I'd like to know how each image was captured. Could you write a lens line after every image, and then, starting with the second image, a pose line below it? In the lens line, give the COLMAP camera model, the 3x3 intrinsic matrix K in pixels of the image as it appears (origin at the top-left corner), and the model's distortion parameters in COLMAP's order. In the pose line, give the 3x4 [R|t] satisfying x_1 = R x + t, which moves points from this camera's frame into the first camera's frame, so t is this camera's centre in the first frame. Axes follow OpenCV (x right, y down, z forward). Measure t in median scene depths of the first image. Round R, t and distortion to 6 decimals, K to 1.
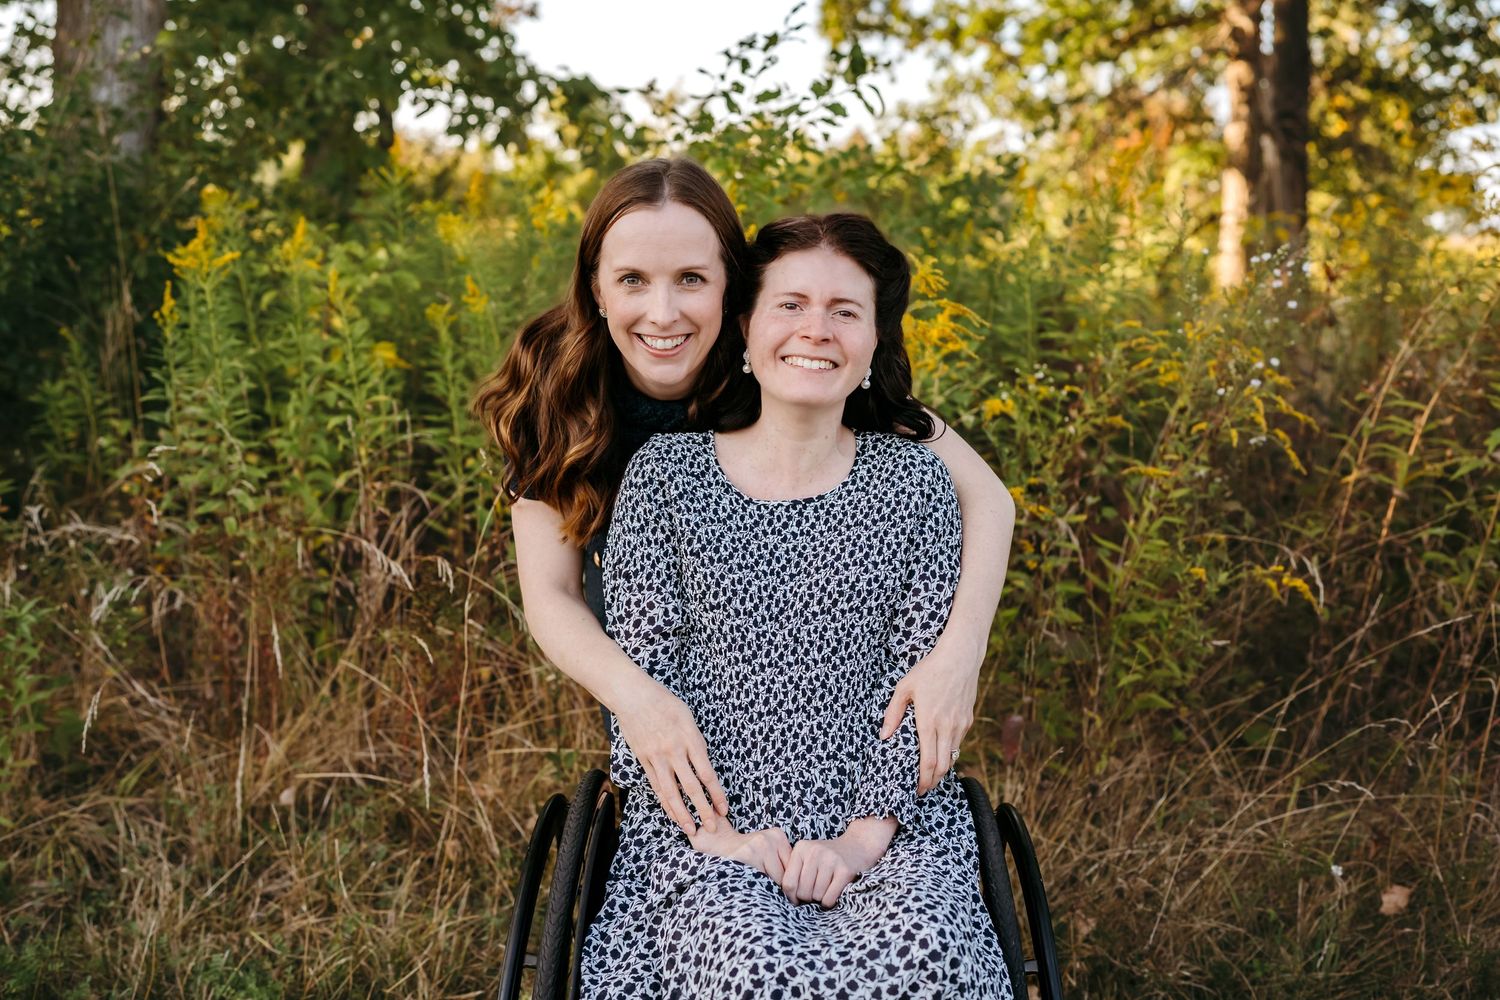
lens RADIAL K [[1446.2, 0, 750.0], [0, 1446.2, 500.0], [0, 0, 1]] dist [-0.002679, 0.012666]
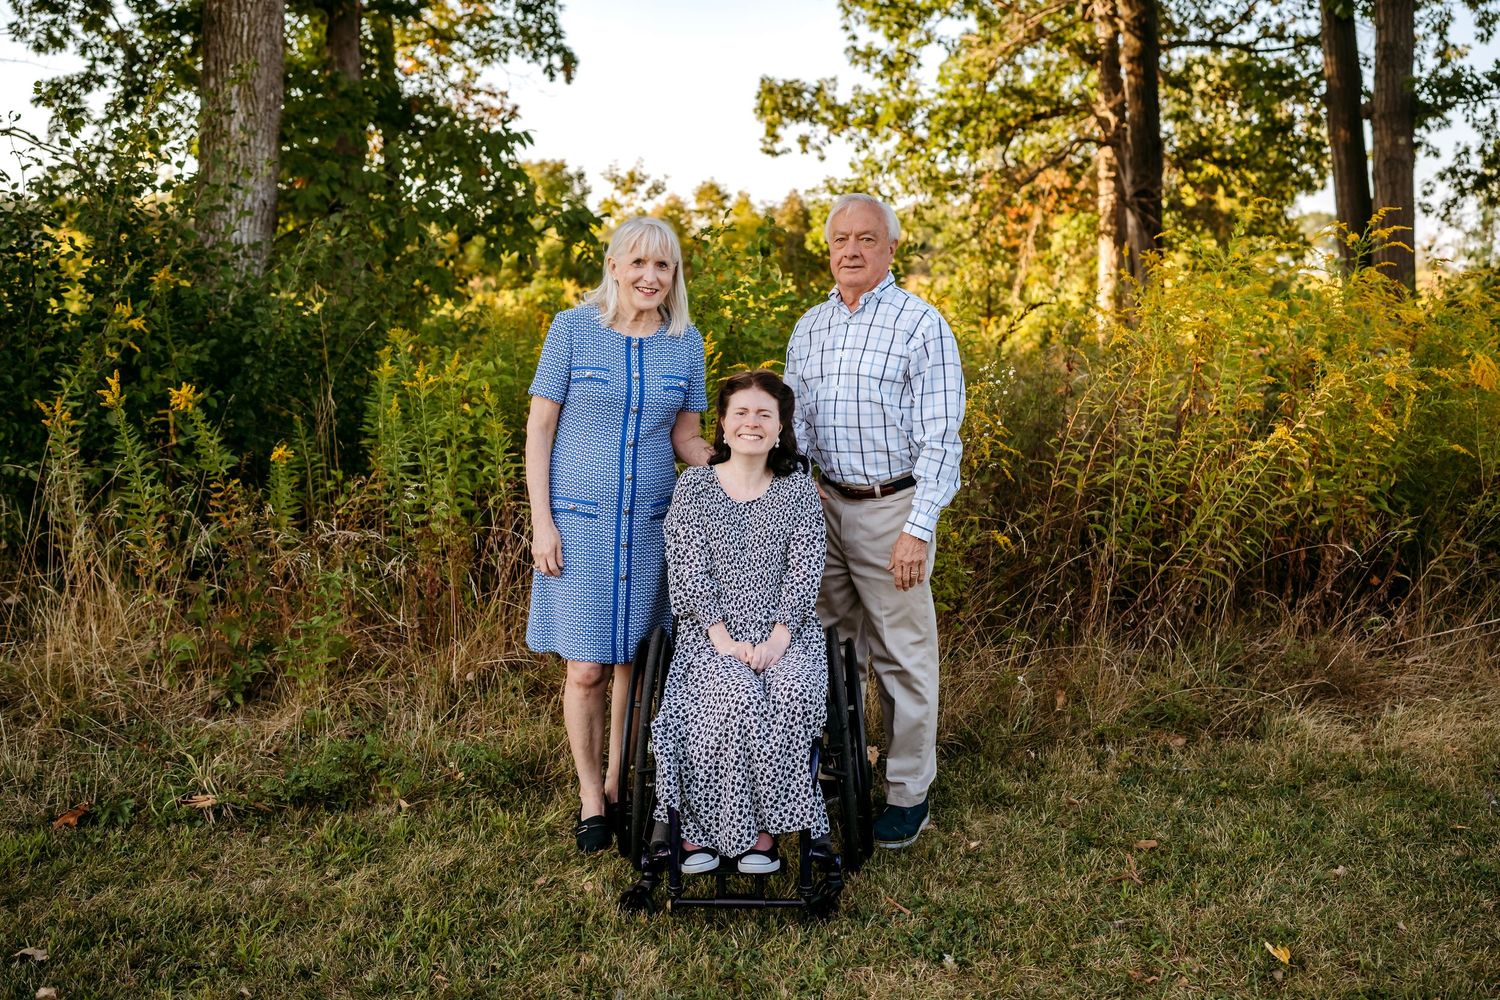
lens RADIAL K [[1446.2, 0, 750.0], [0, 1446.2, 500.0], [0, 0, 1]] dist [-0.002679, 0.012666]
pose [[0.998989, -0.027054, 0.035916, -0.005966], [0.027916, 0.999329, -0.023702, 0.007783], [-0.035250, 0.024680, 0.999074, -0.171008]]
